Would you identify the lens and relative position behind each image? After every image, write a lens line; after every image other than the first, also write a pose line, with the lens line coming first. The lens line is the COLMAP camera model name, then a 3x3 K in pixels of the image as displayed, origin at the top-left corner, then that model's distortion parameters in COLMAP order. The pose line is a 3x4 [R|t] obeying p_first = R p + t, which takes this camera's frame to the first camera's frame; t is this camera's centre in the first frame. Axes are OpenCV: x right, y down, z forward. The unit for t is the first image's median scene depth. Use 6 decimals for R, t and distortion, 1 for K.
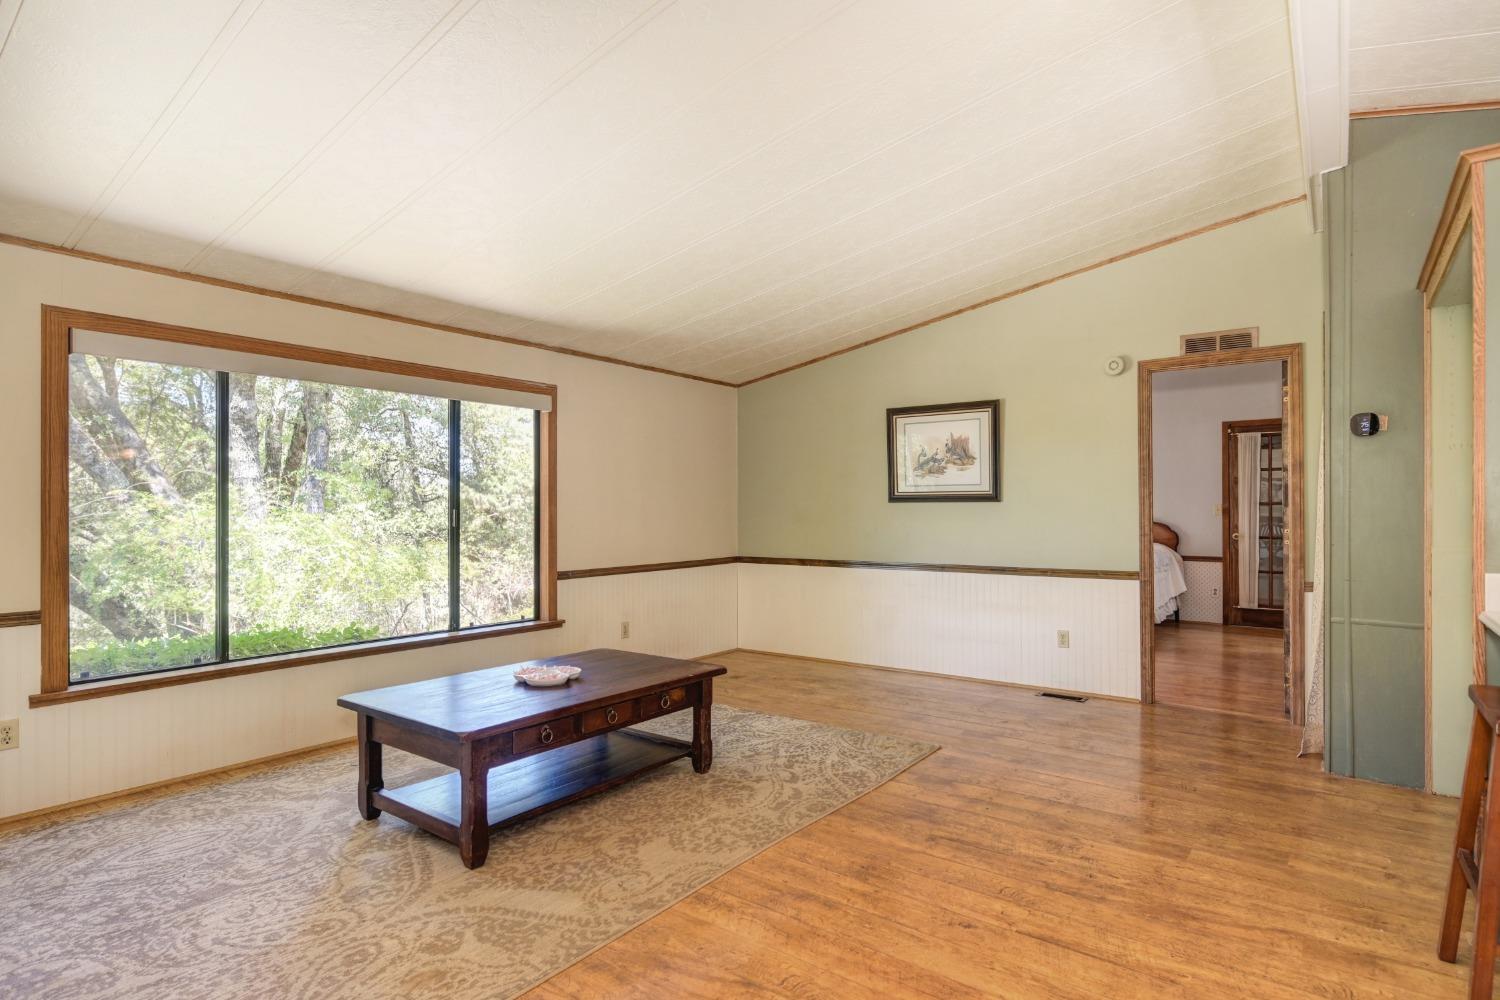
lens RADIAL K [[775.9, 0, 760.4], [0, 775.9, 509.6], [0, 0, 1]] dist [-0.003907, -0.000630]
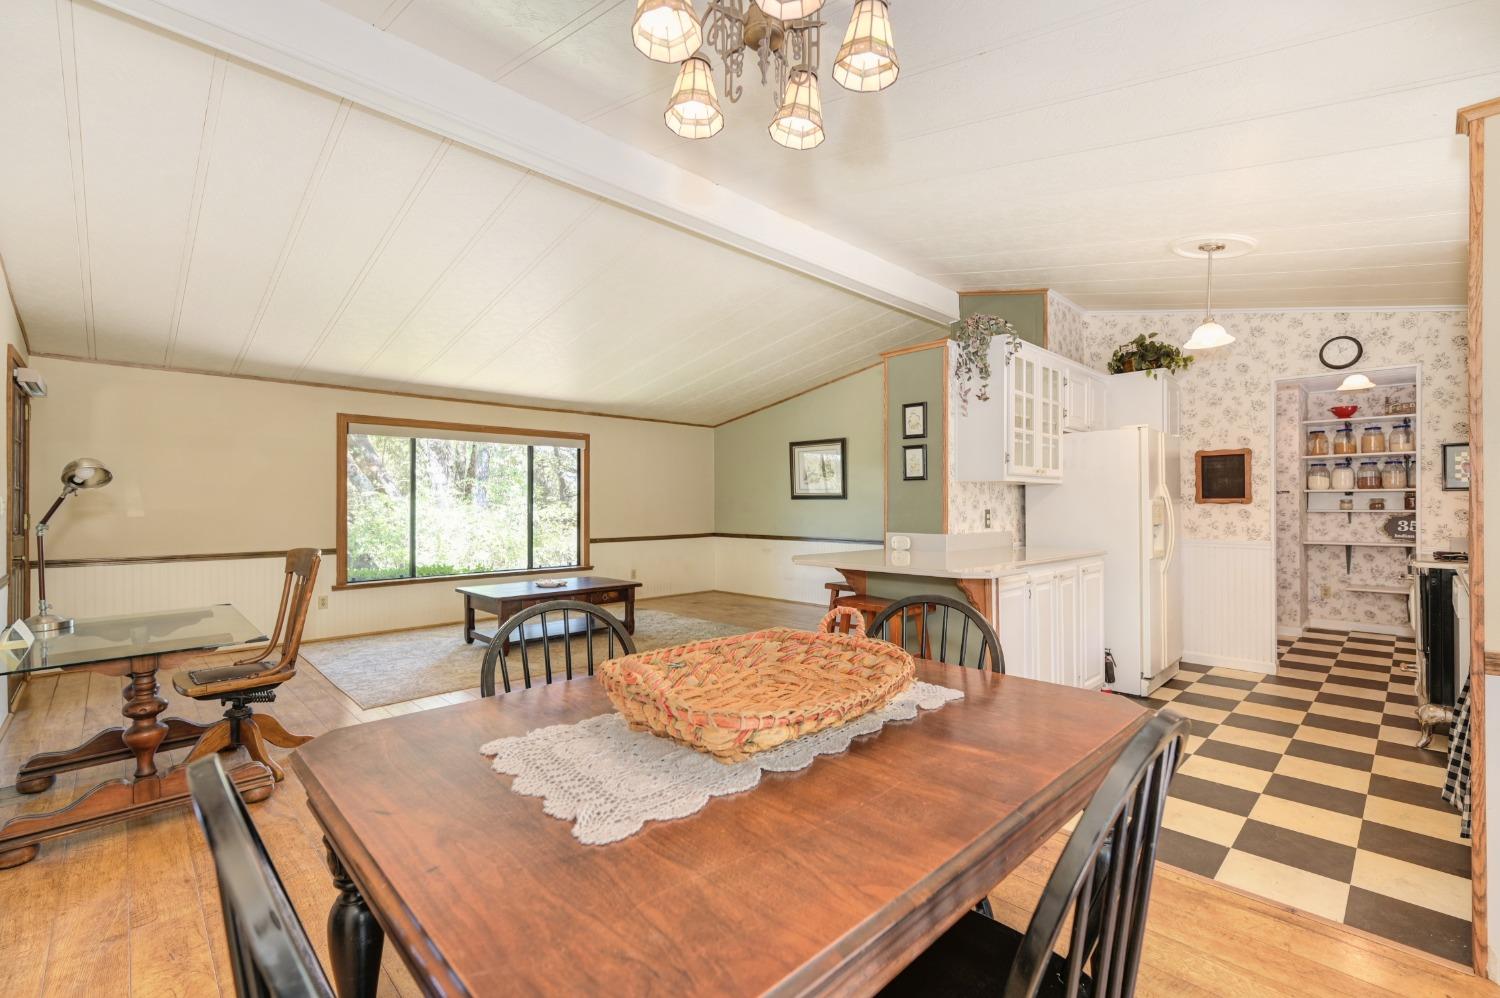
lens RADIAL K [[650.2, 0, 755.5], [0, 650.2, 501.8], [0, 0, 1]] dist [-0.000165, -0.000192]
pose [[0.987953, 0.000814, -0.154755, 0.508461], [-0.001083, 0.999998, -0.001650, -0.003531], [0.154753, 0.001798, 0.987952, -0.610812]]
